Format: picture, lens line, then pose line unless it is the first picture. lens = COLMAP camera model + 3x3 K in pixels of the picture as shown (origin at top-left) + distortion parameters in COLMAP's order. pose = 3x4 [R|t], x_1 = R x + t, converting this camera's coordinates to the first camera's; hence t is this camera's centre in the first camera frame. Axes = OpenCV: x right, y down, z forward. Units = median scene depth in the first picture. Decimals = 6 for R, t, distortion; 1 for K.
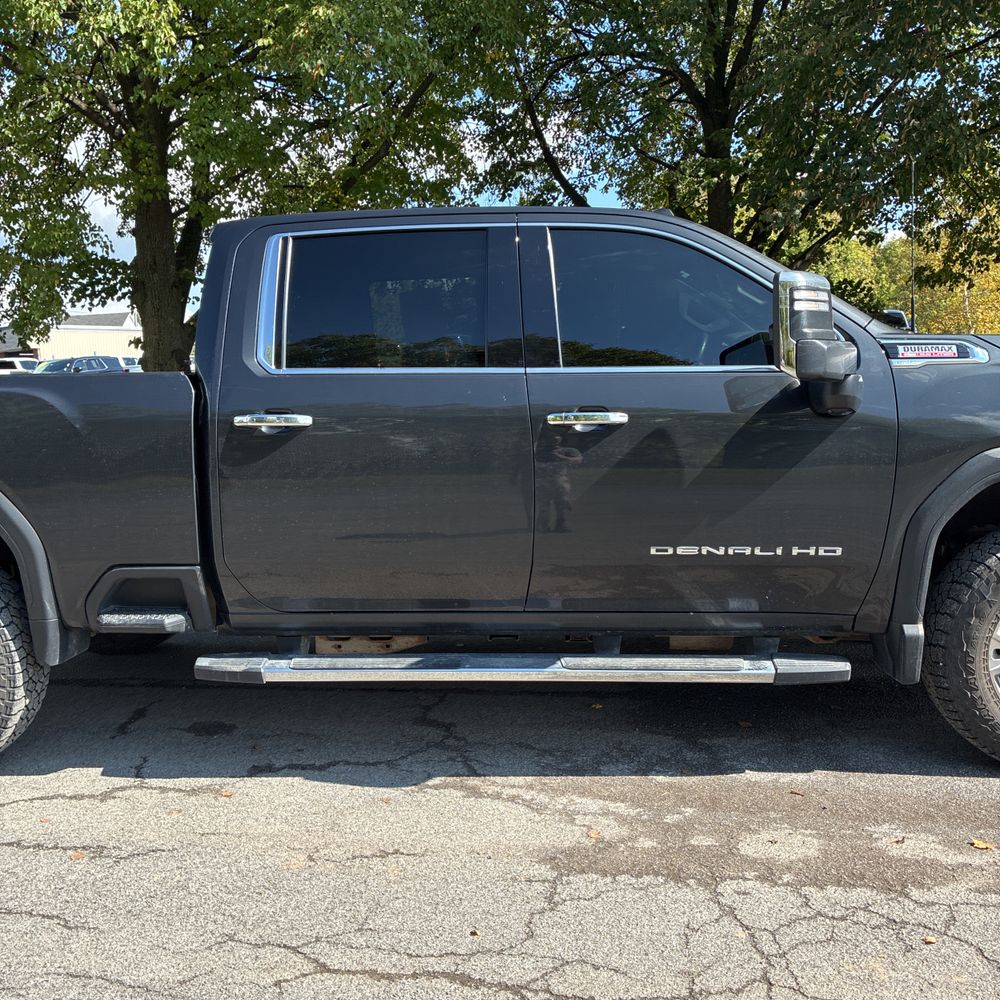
lens RADIAL K [[1032.3, 0, 503.0], [0, 1032.3, 500.5], [0, 0, 1]] dist [0.005931, 0.005318]
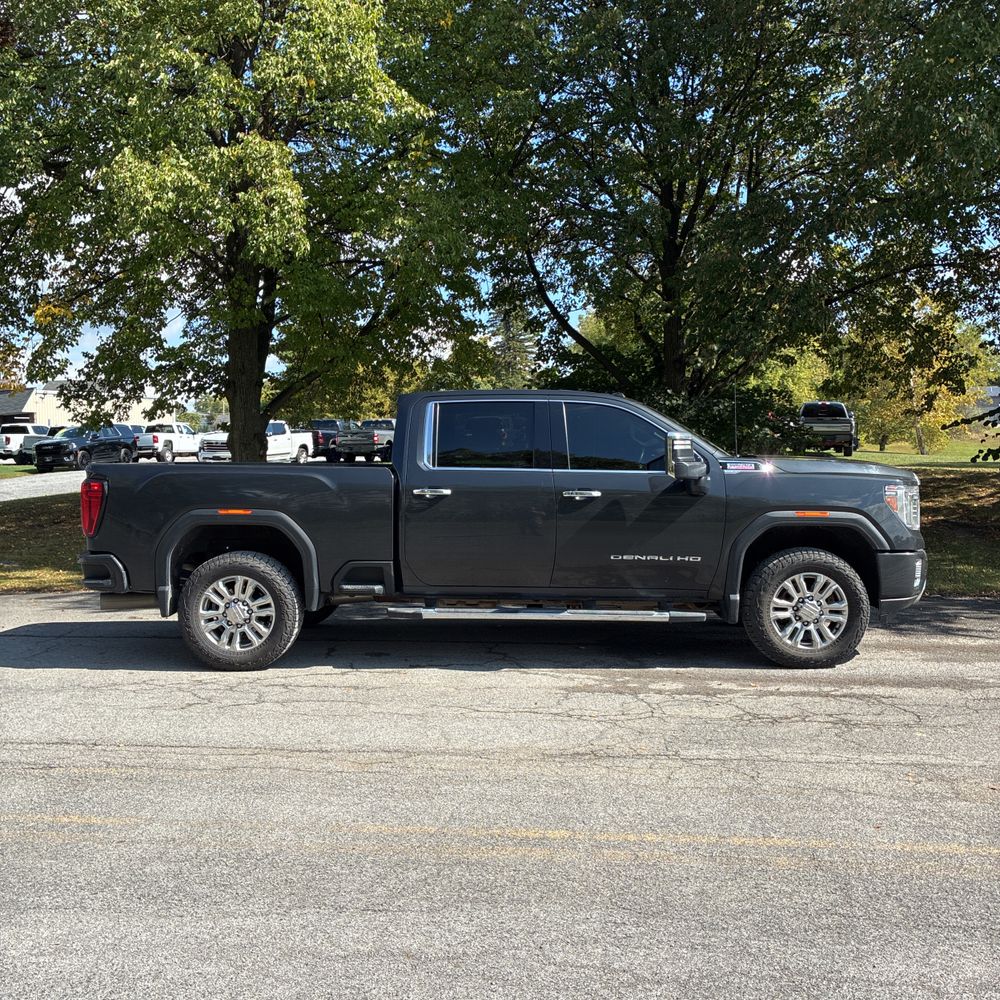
lens RADIAL K [[1046.0, 0, 497.3], [0, 1046.0, 486.4], [0, 0, 1]] dist [0.020079, -0.000857]
pose [[0.999525, 0.021318, 0.022275, -0.137632], [-0.019431, 0.996464, -0.081744, 0.082431], [-0.023939, 0.081273, 0.996404, -1.119860]]
